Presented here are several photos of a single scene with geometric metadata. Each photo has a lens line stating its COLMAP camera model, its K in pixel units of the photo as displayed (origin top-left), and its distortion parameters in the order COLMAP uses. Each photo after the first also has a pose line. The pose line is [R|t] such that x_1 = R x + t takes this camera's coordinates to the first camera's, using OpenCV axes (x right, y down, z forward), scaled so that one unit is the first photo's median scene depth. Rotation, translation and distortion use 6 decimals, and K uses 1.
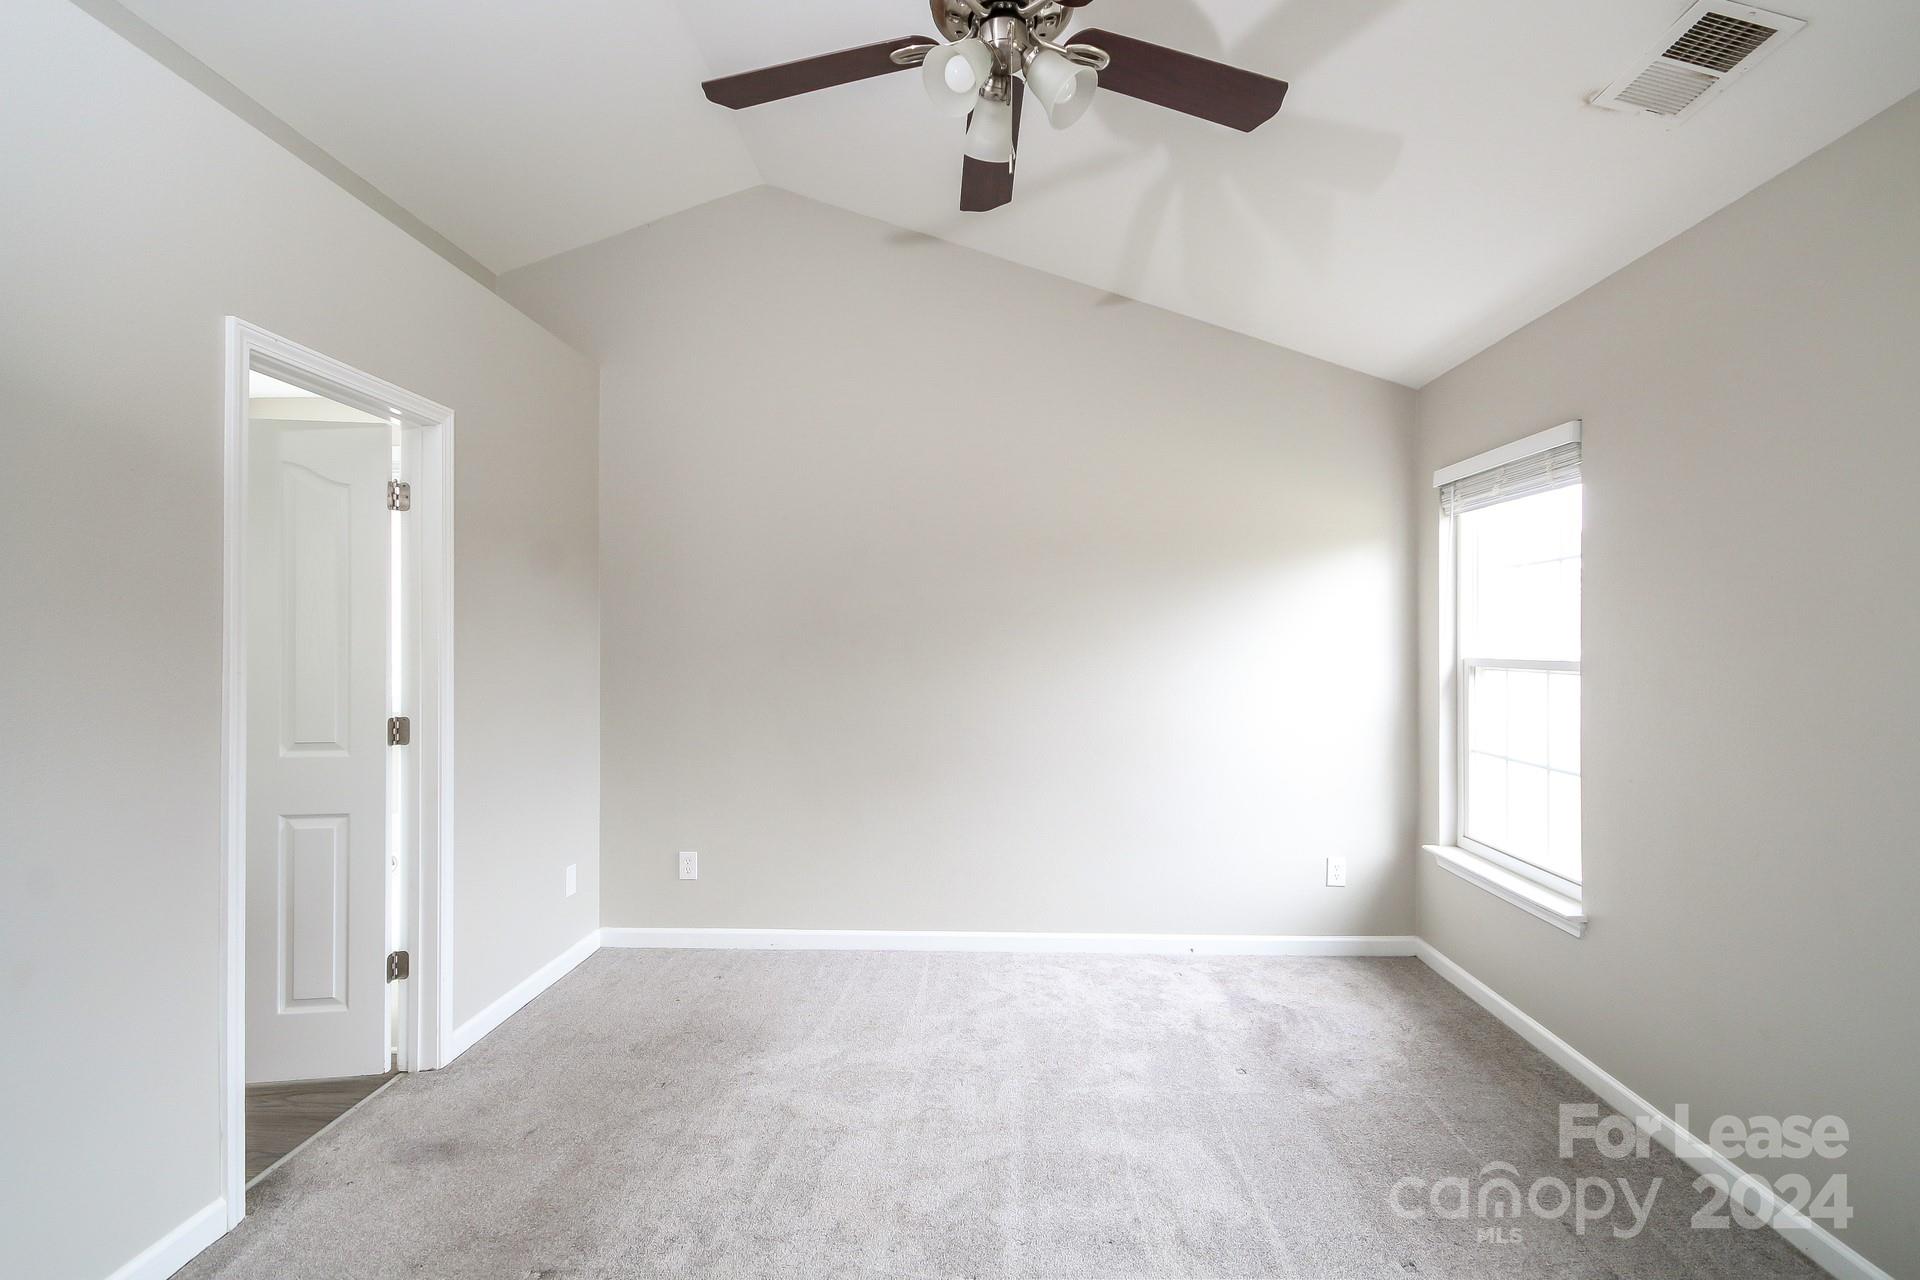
lens RADIAL K [[899.7, 0, 987.5], [0, 899.7, 638.8], [0, 0, 1]] dist [0.001463, -0.000467]
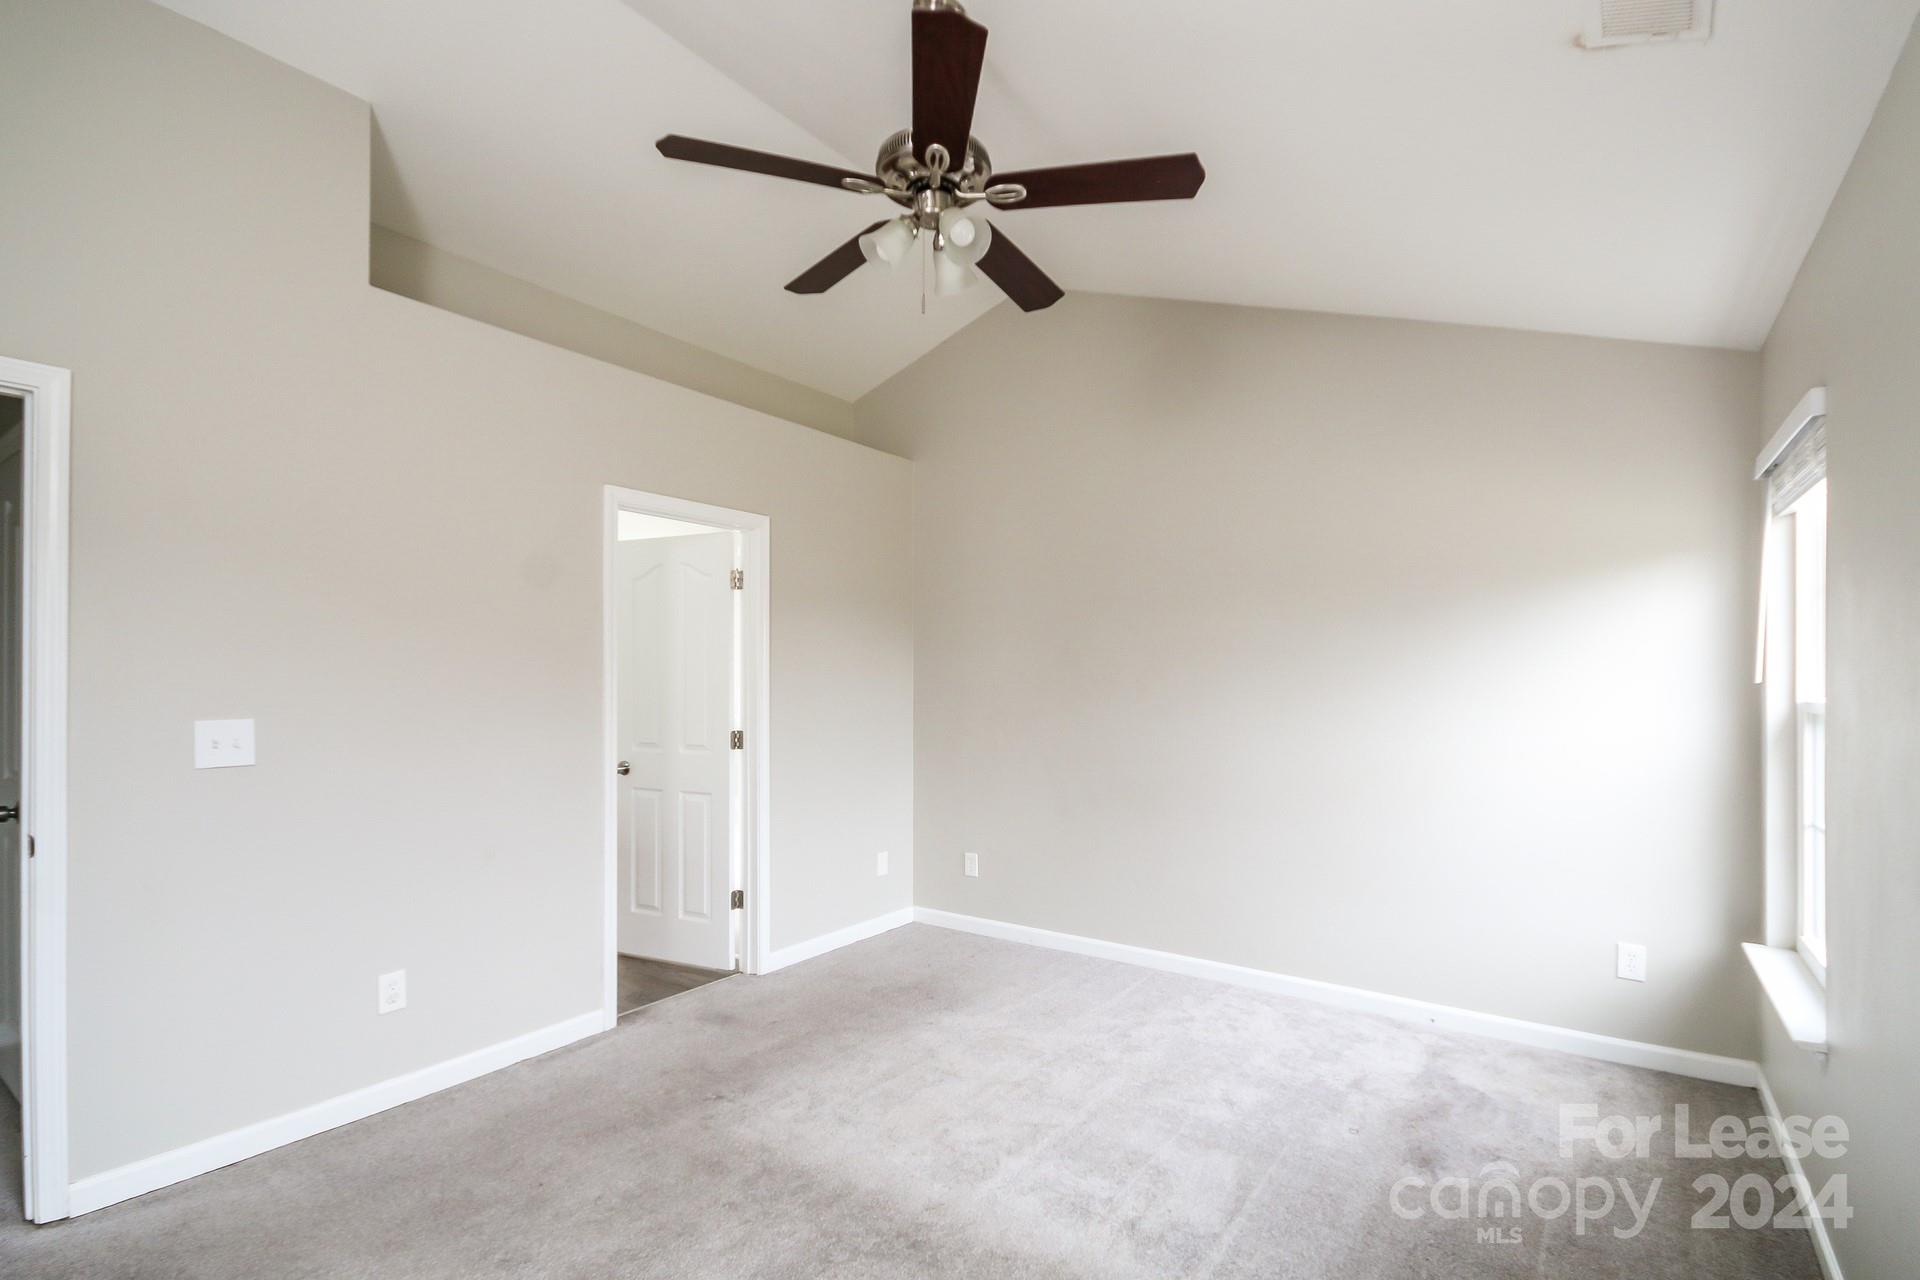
lens RADIAL K [[901.7, 0, 958.9], [0, 901.7, 673.7], [0, 0, 1]] dist [0.000837, 0.000100]
pose [[0.831013, -0.003024, -0.556245, 0.460728], [0.001956, 0.999995, -0.002514, -0.001303], [0.556249, 0.001001, 0.831015, -0.023781]]
